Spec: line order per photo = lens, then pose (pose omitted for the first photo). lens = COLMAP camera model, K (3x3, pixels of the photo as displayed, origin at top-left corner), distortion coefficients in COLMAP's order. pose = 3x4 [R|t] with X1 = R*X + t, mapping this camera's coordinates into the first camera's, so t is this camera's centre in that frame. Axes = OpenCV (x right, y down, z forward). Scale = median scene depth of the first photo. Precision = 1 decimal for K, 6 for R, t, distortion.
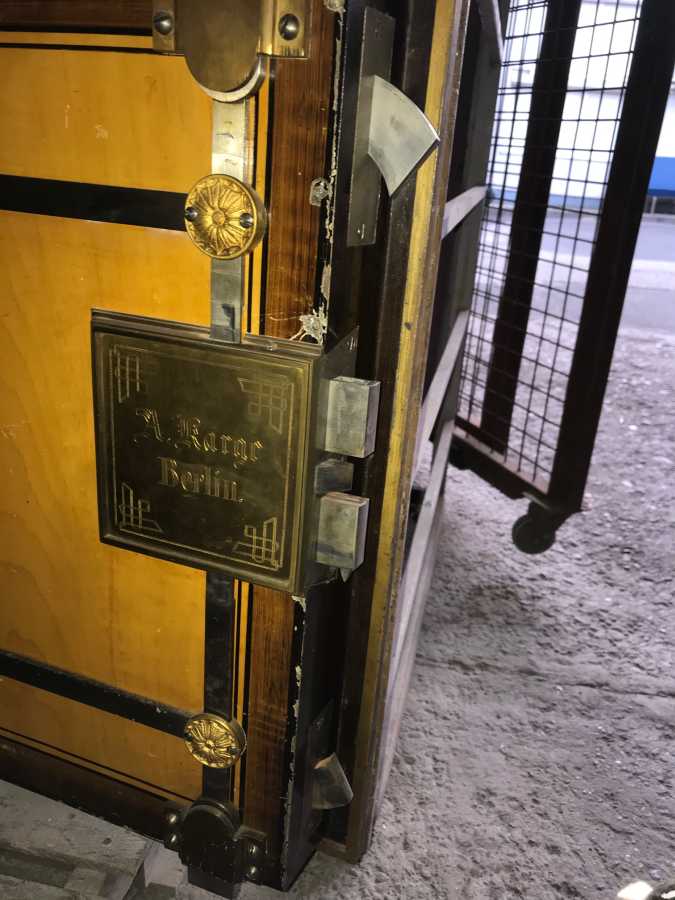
lens RADIAL K [[733.4, 0, 340.3], [0, 733.4, 442.8], [0, 0, 1]] dist [0.040900, -0.052089]
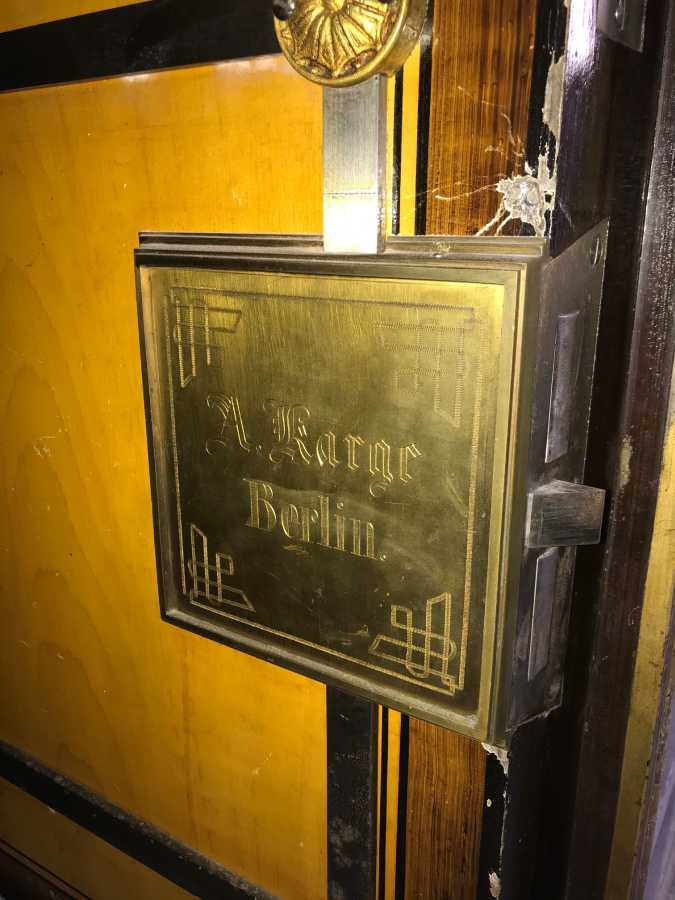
lens RADIAL K [[733.4, 0, 331.5], [0, 733.4, 442.5], [0, 0, 1]] dist [0.040900, -0.052089]
pose [[0.971849, -0.014914, -0.235133, -0.044585], [-0.004831, 0.996523, -0.083175, 0.038946], [0.235556, 0.081970, 0.968398, 0.462174]]
